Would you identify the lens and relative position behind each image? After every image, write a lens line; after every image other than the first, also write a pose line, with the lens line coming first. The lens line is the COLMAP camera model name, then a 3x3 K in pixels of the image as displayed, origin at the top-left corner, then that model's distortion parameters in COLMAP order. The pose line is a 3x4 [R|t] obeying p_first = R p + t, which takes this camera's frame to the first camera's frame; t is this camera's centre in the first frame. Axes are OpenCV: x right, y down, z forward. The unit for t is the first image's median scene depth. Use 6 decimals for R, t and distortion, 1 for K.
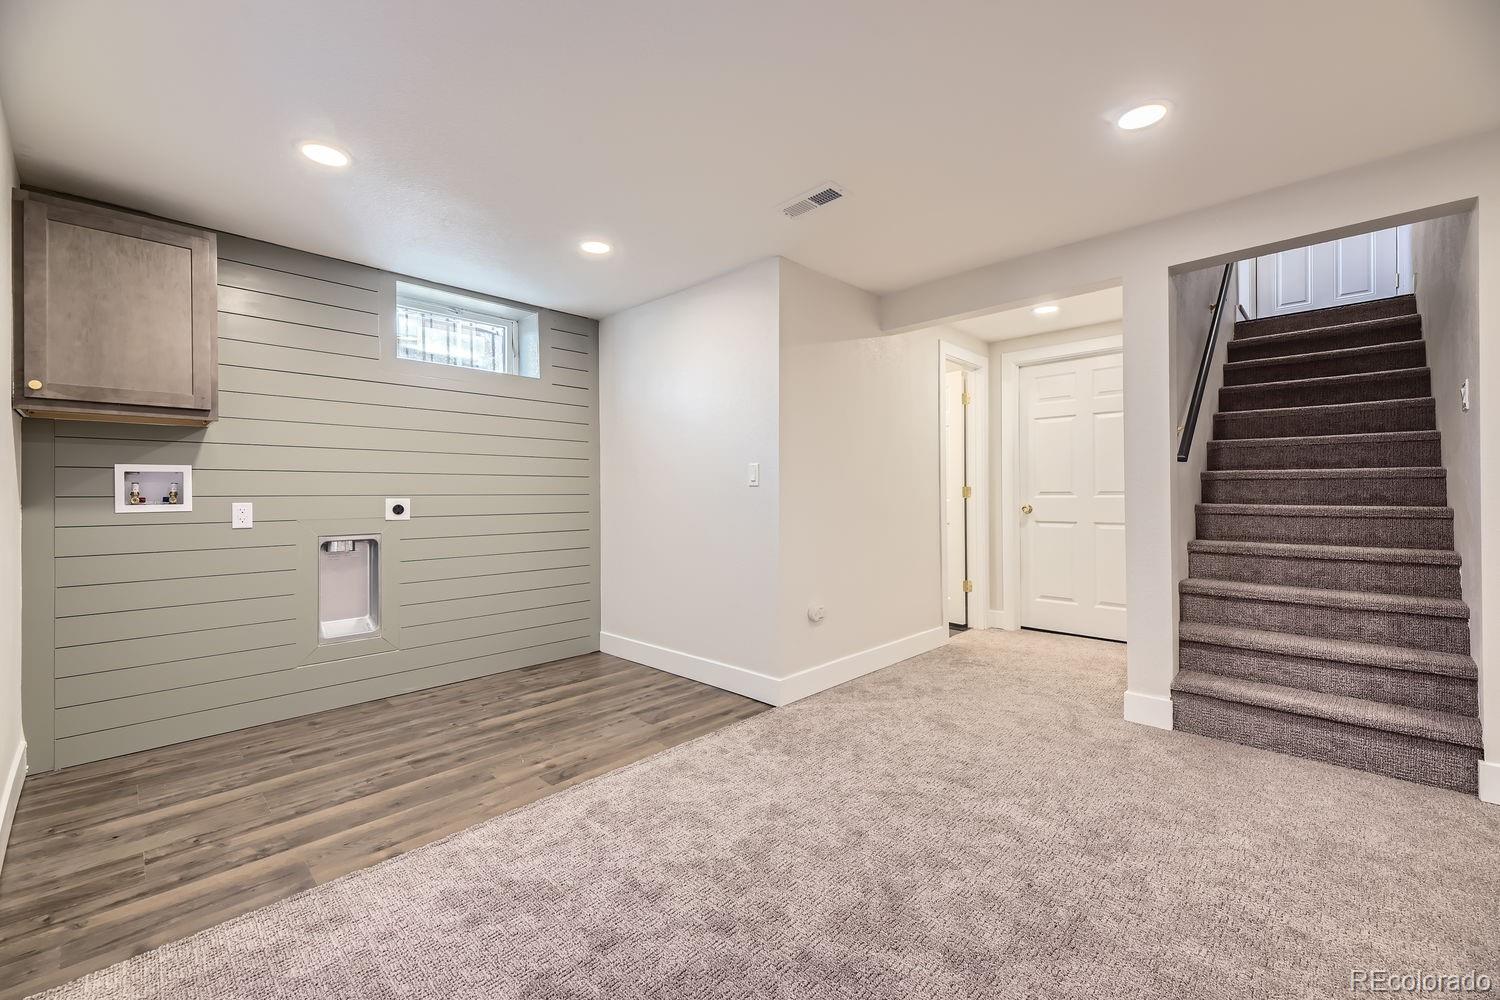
lens RADIAL K [[607.8, 0, 746.3], [0, 607.8, 494.5], [0, 0, 1]] dist [0.010646, -0.001635]
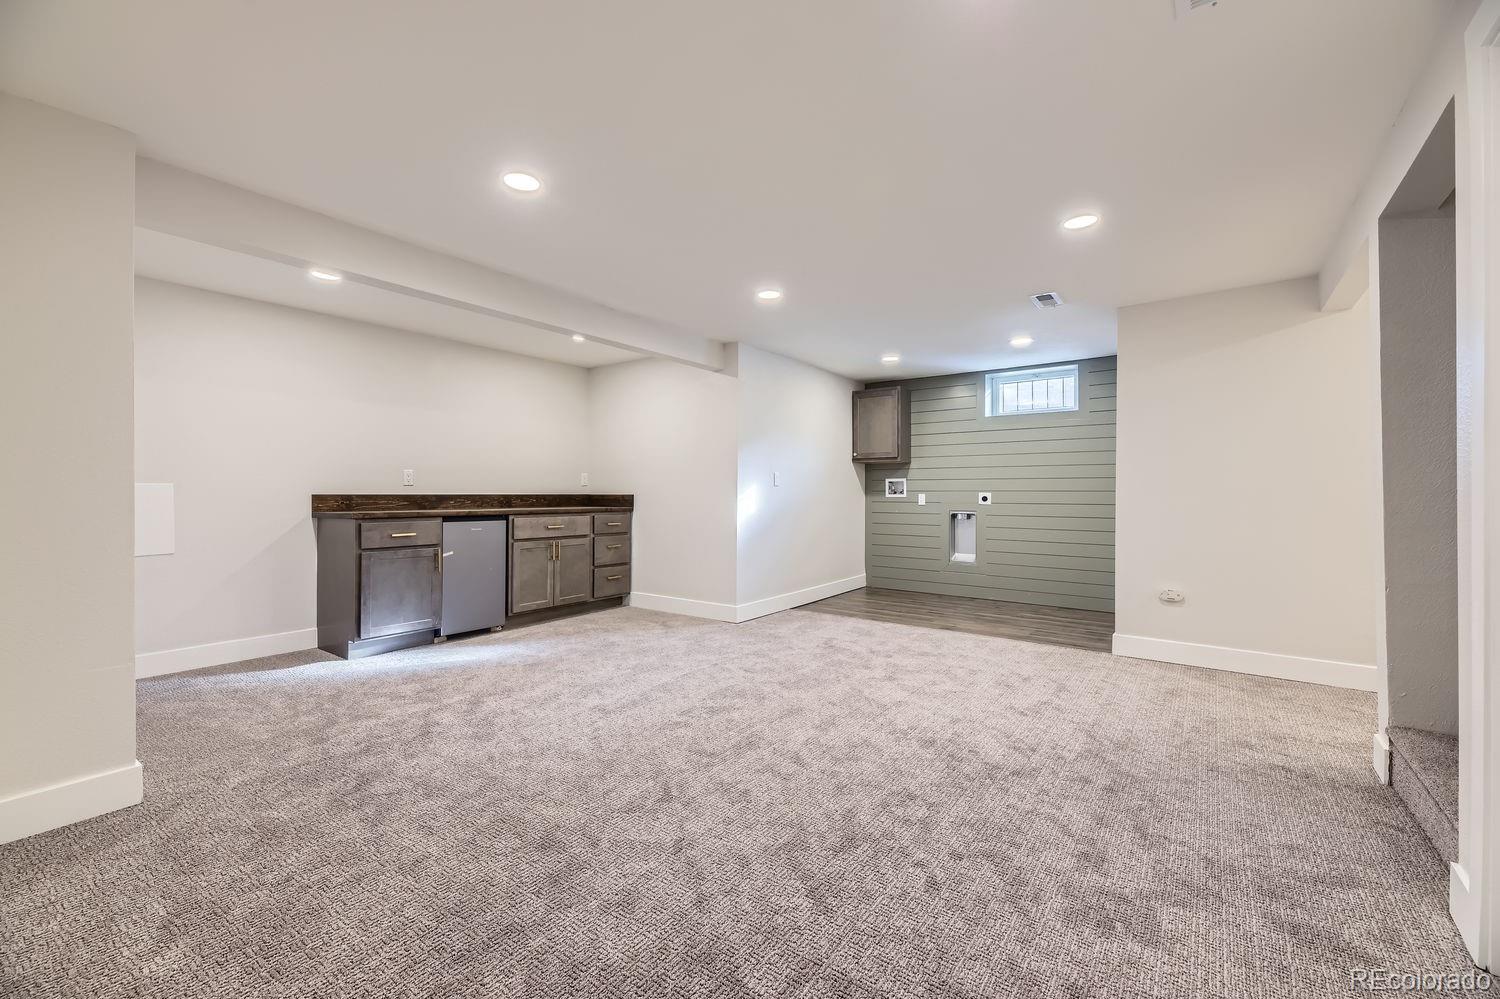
lens RADIAL K [[607.8, 0, 746.5], [0, 607.8, 490.2], [0, 0, 1]] dist [0.010646, -0.001635]
pose [[0.132470, 0.004825, -0.991175, 1.335953], [-0.000446, 0.999988, 0.004808, -0.011445], [0.991187, -0.000195, 0.132471, 0.044997]]
